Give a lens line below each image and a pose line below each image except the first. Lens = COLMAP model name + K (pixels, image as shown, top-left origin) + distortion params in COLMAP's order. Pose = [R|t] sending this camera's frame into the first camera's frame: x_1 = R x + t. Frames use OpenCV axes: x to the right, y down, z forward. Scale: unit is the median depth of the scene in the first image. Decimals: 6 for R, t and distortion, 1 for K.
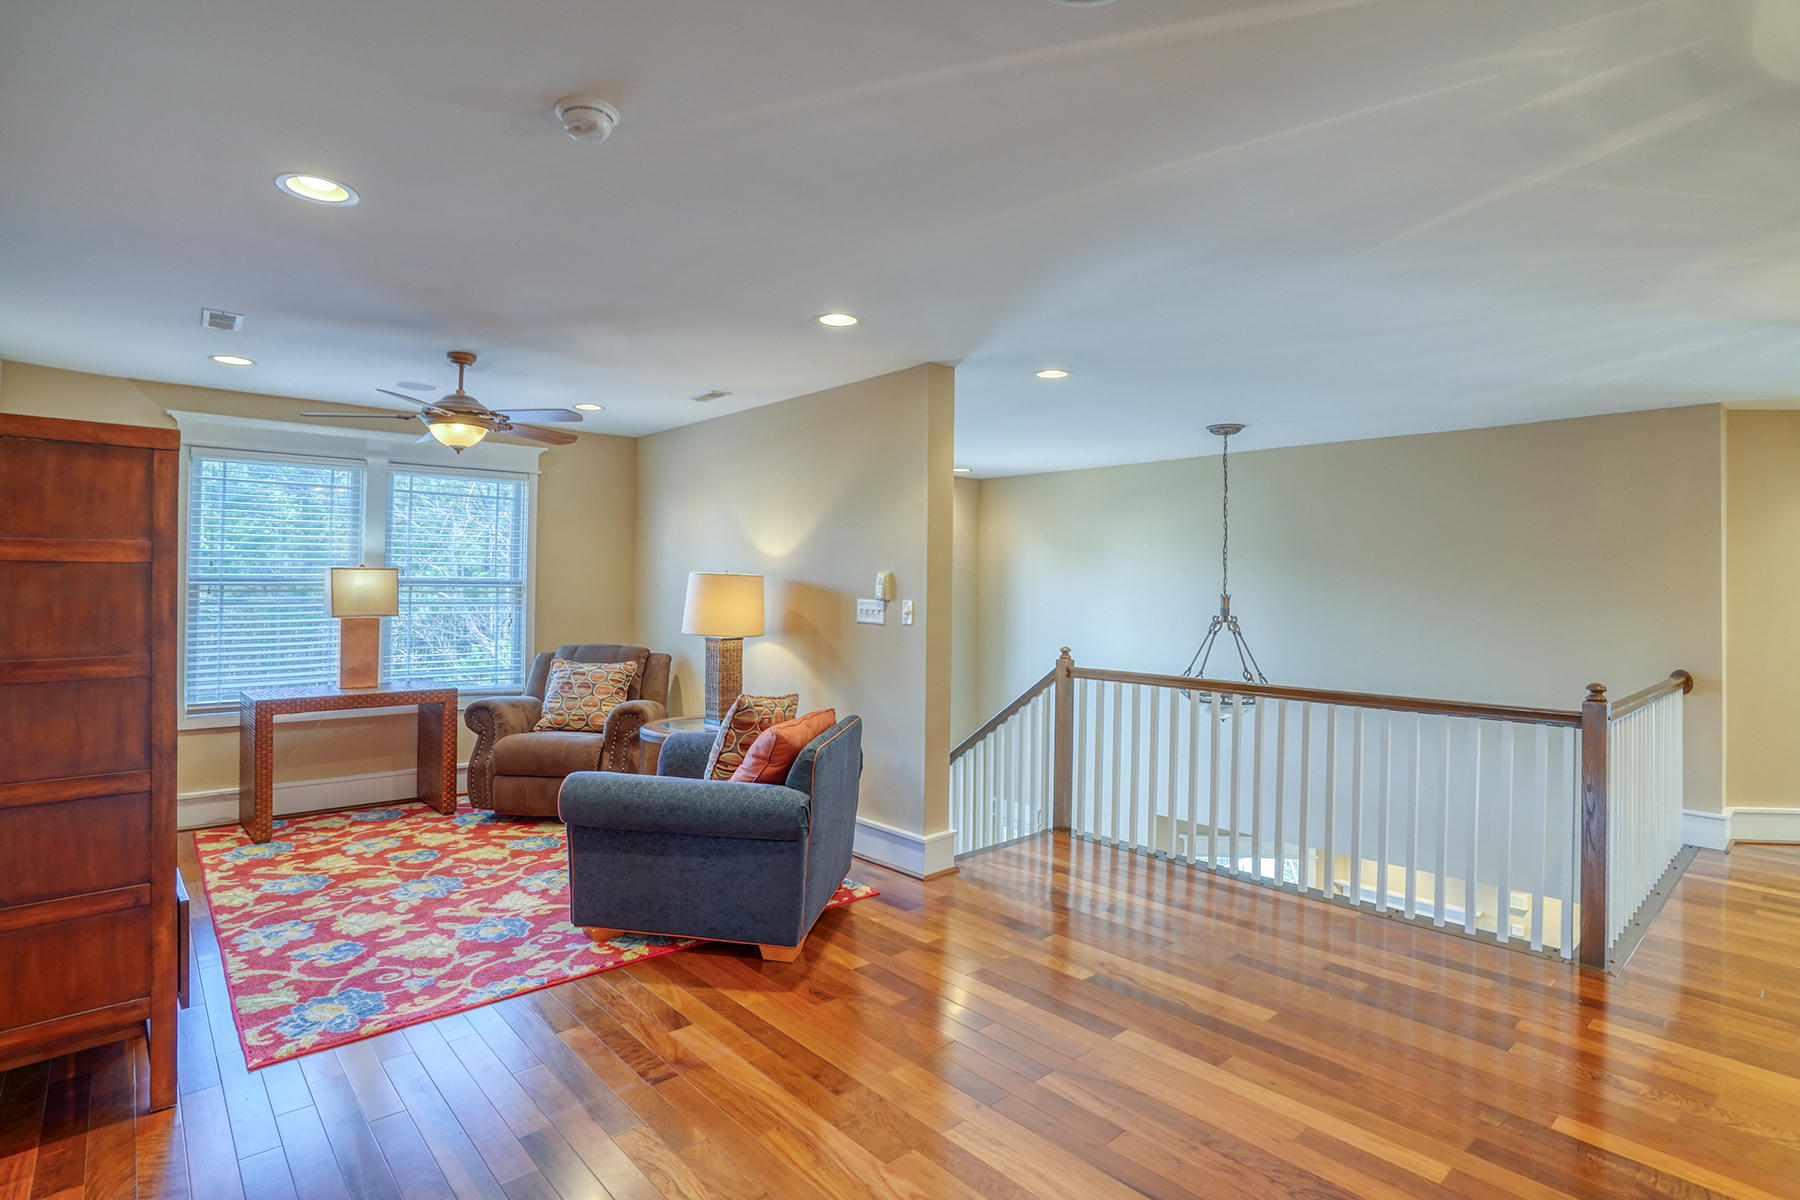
lens RADIAL K [[911.5, 0, 904.6], [0, 911.5, 584.7], [0, 0, 1]] dist [-0.005909, 0.000123]
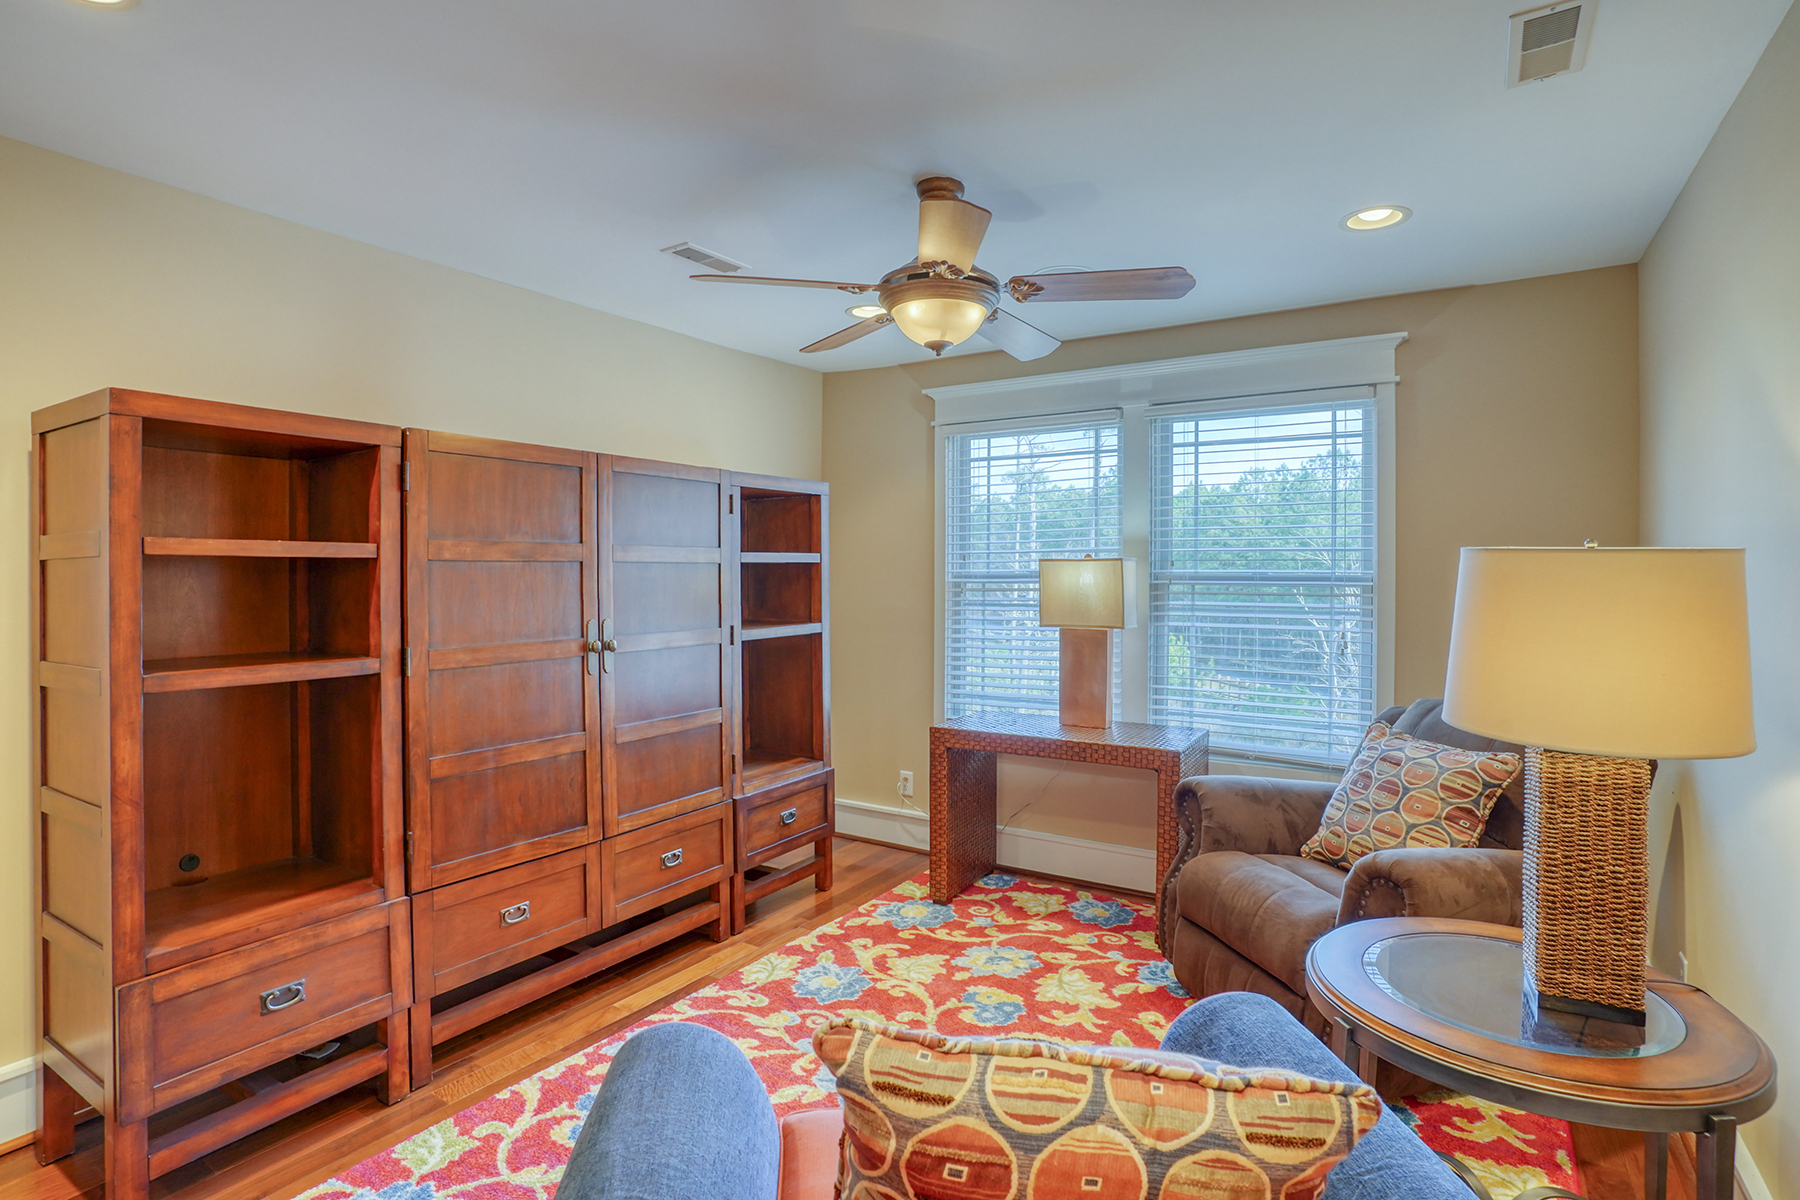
lens RADIAL K [[897.5, 0, 899.4], [0, 897.5, 576.6], [0, 0, 1]] dist [-0.046500, 0.000198]
pose [[0.253375, -0.010109, -0.967315, 0.046103], [-0.000364, 0.999944, -0.010545, 0.003332], [0.967368, 0.003024, 0.253357, 0.722772]]
